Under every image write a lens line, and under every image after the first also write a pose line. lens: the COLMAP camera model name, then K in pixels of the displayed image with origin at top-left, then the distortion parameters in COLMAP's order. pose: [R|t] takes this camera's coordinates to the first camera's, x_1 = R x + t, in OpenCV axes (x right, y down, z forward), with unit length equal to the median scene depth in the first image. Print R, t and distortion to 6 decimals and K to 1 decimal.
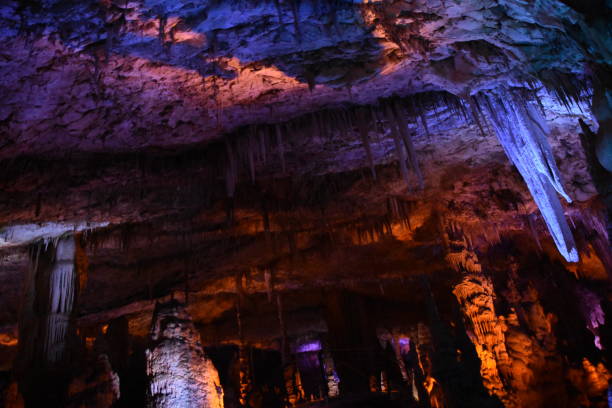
lens RADIAL K [[493.3, 0, 307.9], [0, 493.3, 208.3], [0, 0, 1]] dist [-0.117988, 0.091082]
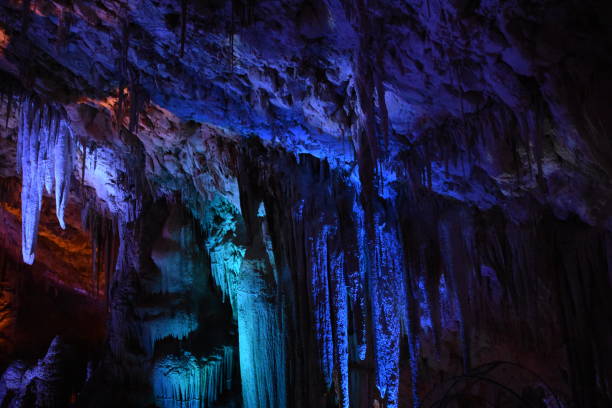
lens RADIAL K [[493.3, 0, 307.3], [0, 493.3, 203.0], [0, 0, 1]] dist [-0.117988, 0.091082]
pose [[0.079476, 0.319714, 0.944175, -0.956366], [-0.468274, 0.848131, -0.247775, -0.084979], [-0.880002, -0.422440, 0.217120, 0.243135]]
